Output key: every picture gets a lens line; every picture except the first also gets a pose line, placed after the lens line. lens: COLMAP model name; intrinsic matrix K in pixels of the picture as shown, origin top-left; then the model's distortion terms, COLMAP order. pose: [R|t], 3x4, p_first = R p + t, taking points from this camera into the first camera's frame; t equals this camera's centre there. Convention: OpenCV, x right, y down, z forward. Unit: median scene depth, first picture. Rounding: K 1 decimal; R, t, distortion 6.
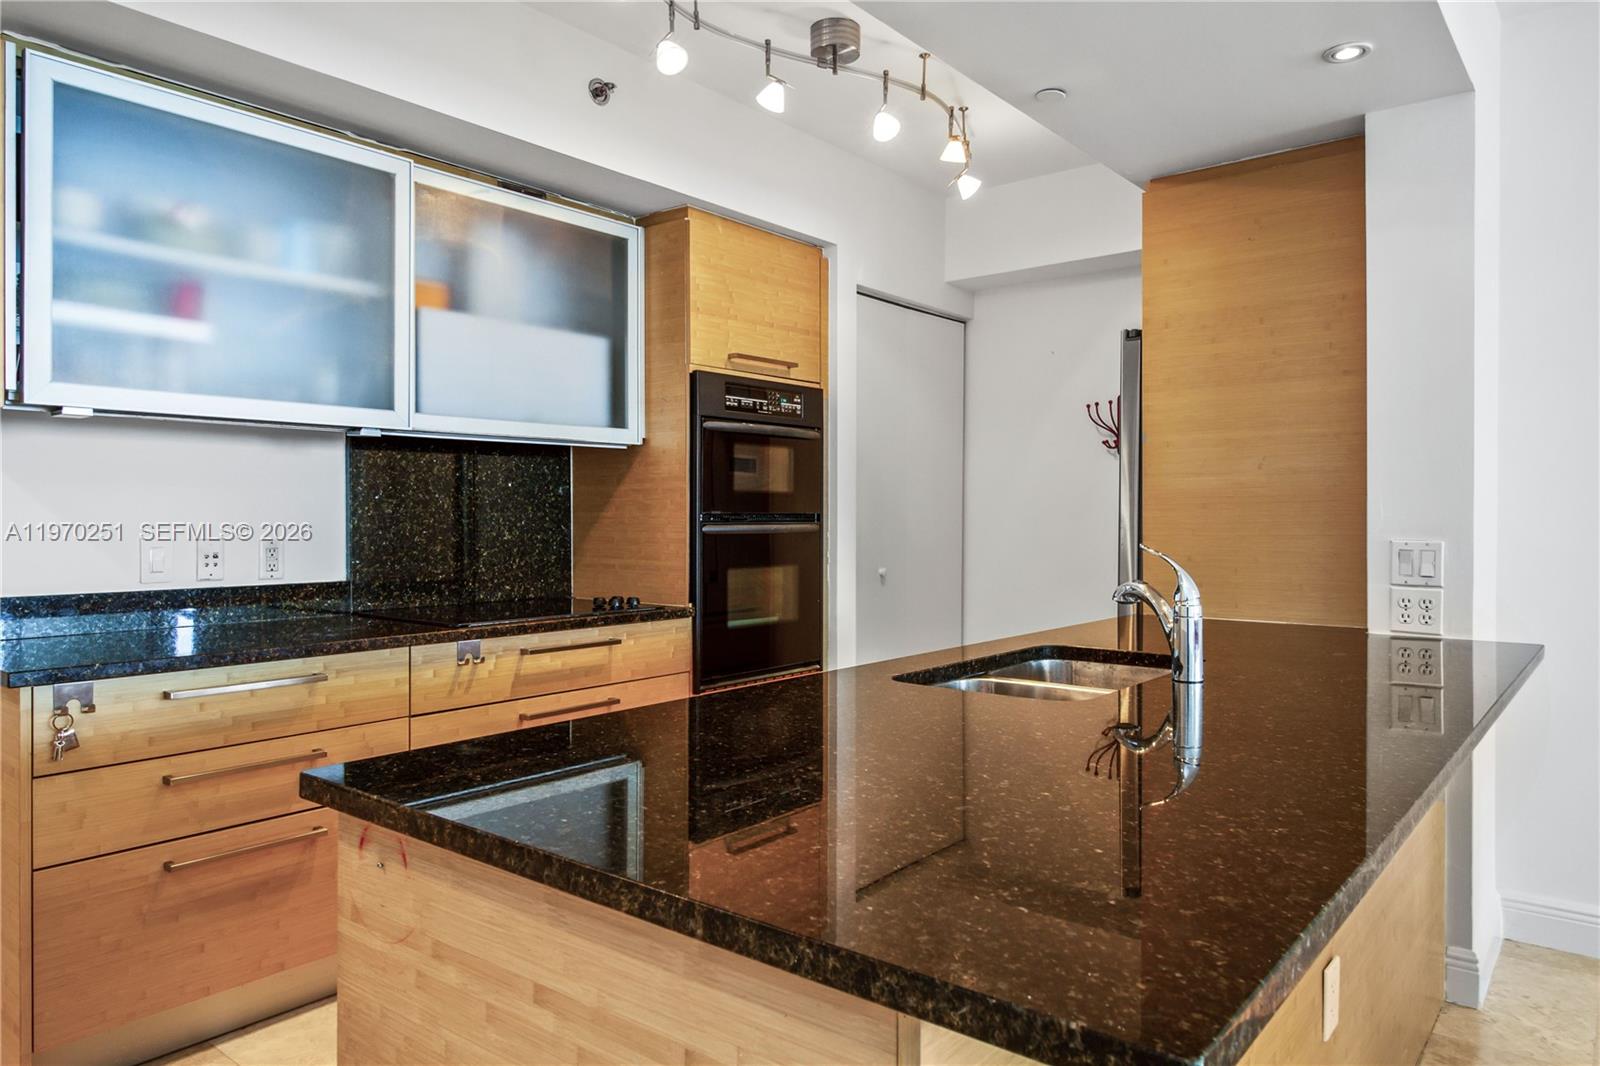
lens RADIAL K [[1028.2, 0, 802.2], [0, 1028.2, 513.0], [0, 0, 1]] dist [0.006988, 0.003168]
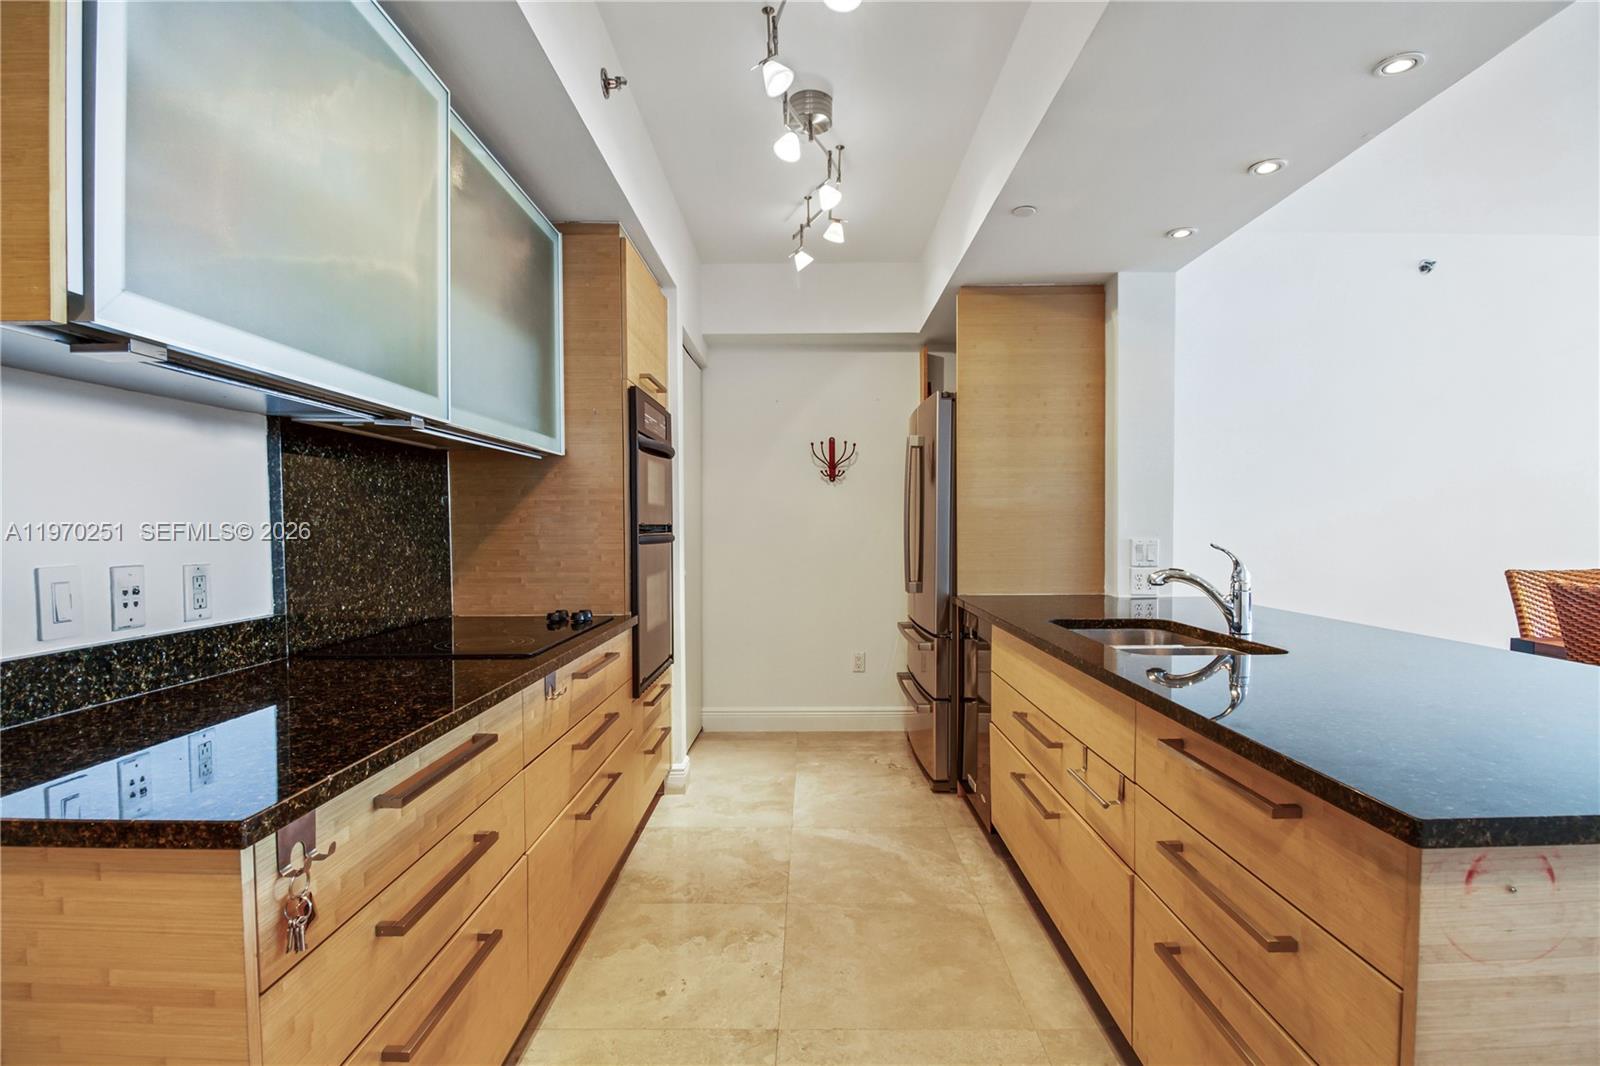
lens RADIAL K [[764.4, 0, 799.2], [0, 764.4, 545.0], [0, 0, 1]] dist [0.000036, -0.011574]
pose [[0.779602, -0.020015, 0.625955, -0.488983], [0.003778, 0.999621, 0.027258, 0.000249], [-0.626263, -0.018885, 0.779383, 0.316212]]
